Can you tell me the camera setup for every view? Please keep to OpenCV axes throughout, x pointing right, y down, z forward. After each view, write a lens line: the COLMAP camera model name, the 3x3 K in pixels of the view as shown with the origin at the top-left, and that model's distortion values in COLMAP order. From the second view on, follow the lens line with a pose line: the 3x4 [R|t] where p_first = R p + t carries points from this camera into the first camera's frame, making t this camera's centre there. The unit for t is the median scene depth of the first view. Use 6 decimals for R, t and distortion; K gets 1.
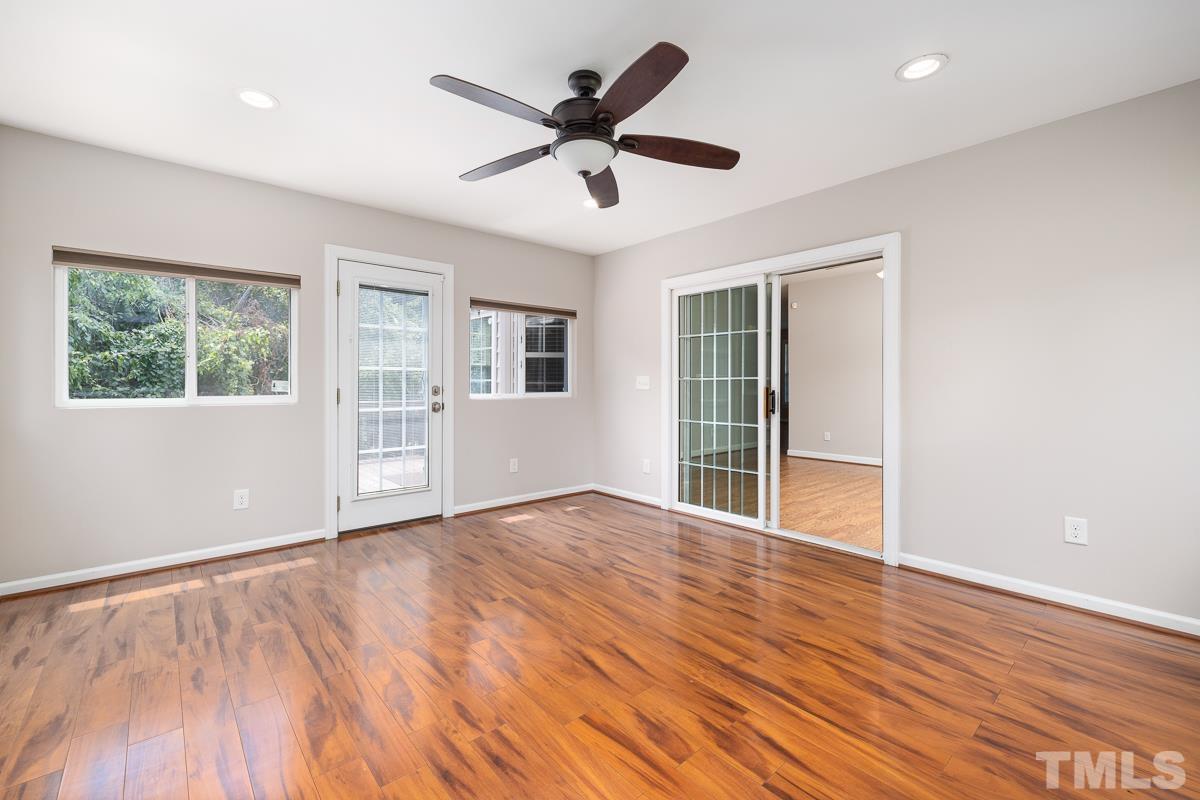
lens RADIAL K [[506.7, 0, 595.6], [0, 506.7, 387.7], [0, 0, 1]] dist [0.000760, 0.000130]
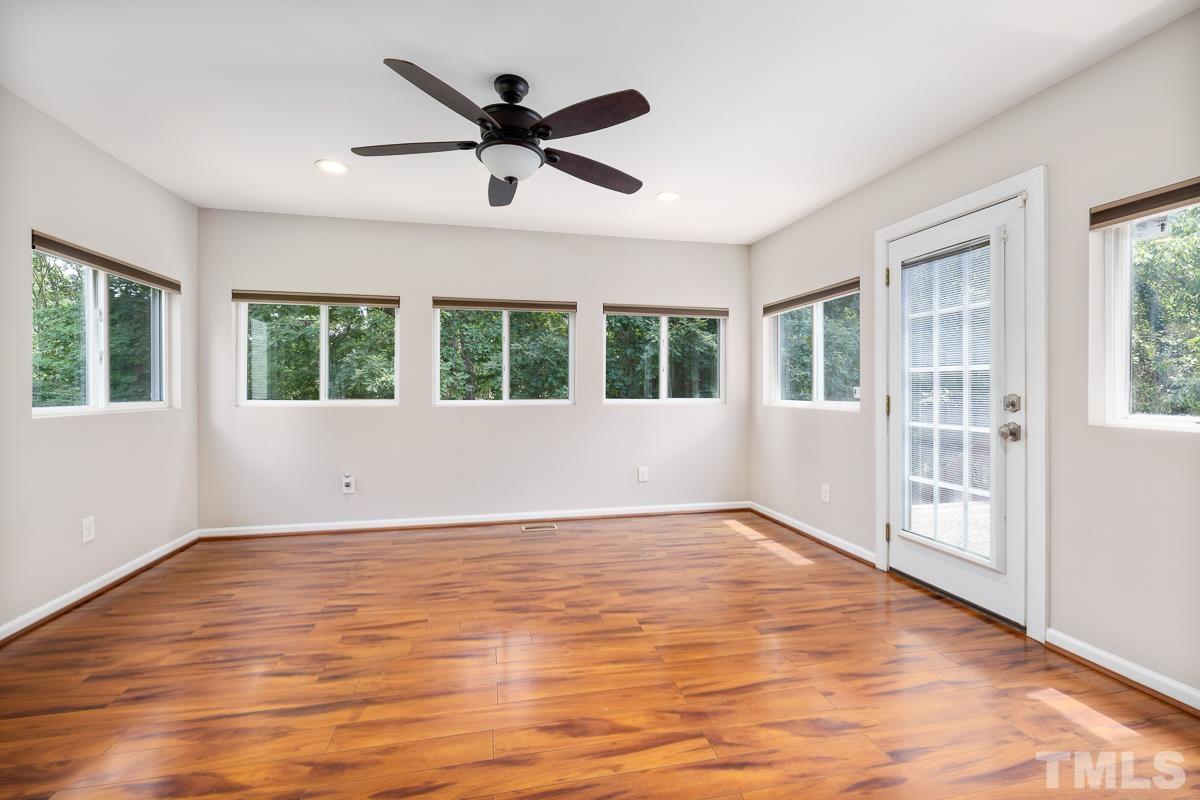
lens RADIAL K [[506.7, 0, 595.6], [0, 506.7, 387.7], [0, 0, 1]] dist [0.000760, 0.000130]
pose [[-0.479662, -0.001231, -0.877452, 0.610103], [-0.011260, 0.999925, 0.004752, -0.013018], [0.877381, 0.012159, -0.479640, 1.276567]]
